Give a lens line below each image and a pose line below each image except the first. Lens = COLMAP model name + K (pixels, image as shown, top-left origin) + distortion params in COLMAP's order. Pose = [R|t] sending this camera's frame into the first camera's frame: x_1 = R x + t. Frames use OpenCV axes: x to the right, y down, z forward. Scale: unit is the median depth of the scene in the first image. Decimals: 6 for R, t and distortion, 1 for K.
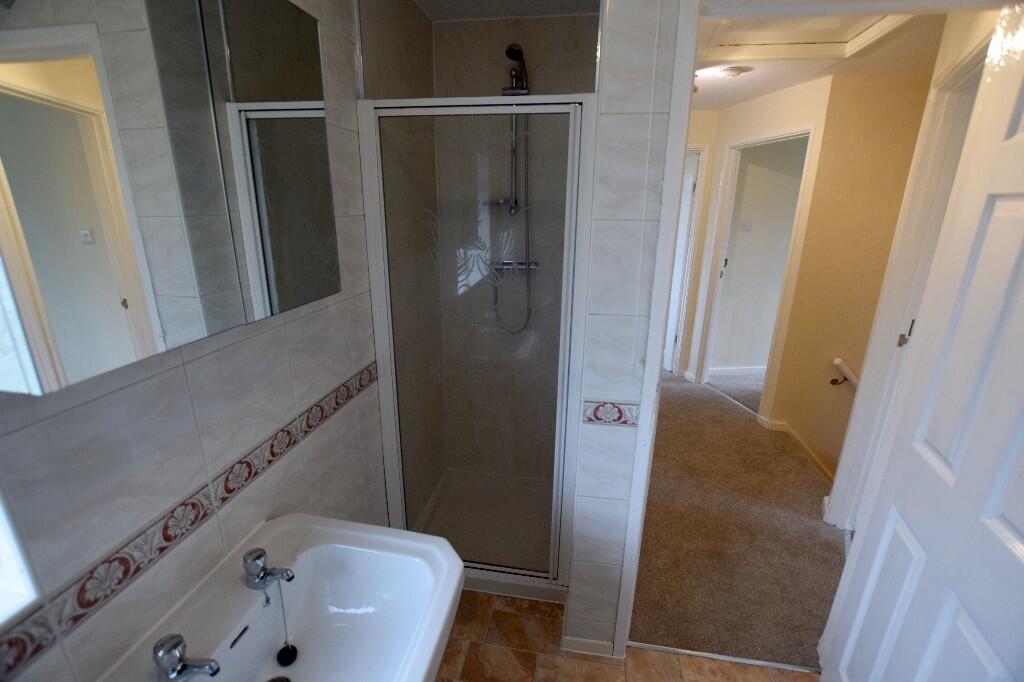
lens RADIAL K [[458.1, 0, 517.2], [0, 458.1, 338.1], [0, 0, 1]] dist [-0.004073, -0.000332]
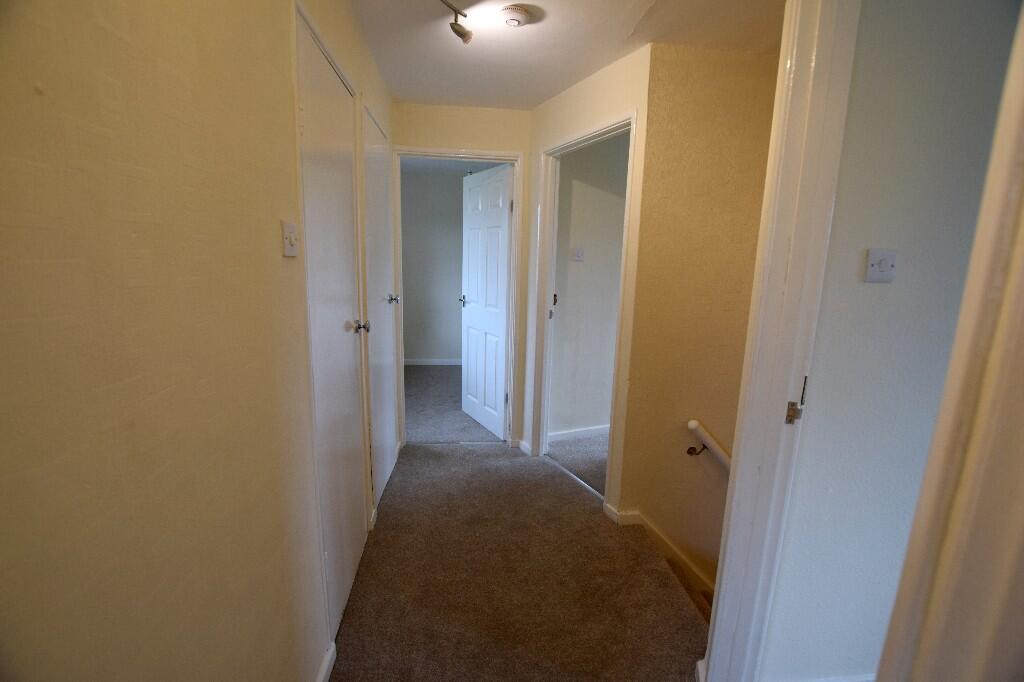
lens RADIAL K [[458.1, 0, 507.2], [0, 458.1, 346.1], [0, 0, 1]] dist [-0.004073, -0.000332]
pose [[0.969988, -0.045485, 0.238860, 0.215710], [0.066058, 0.994696, -0.078839, -0.033648], [-0.234008, 0.092252, 0.967848, 0.309773]]
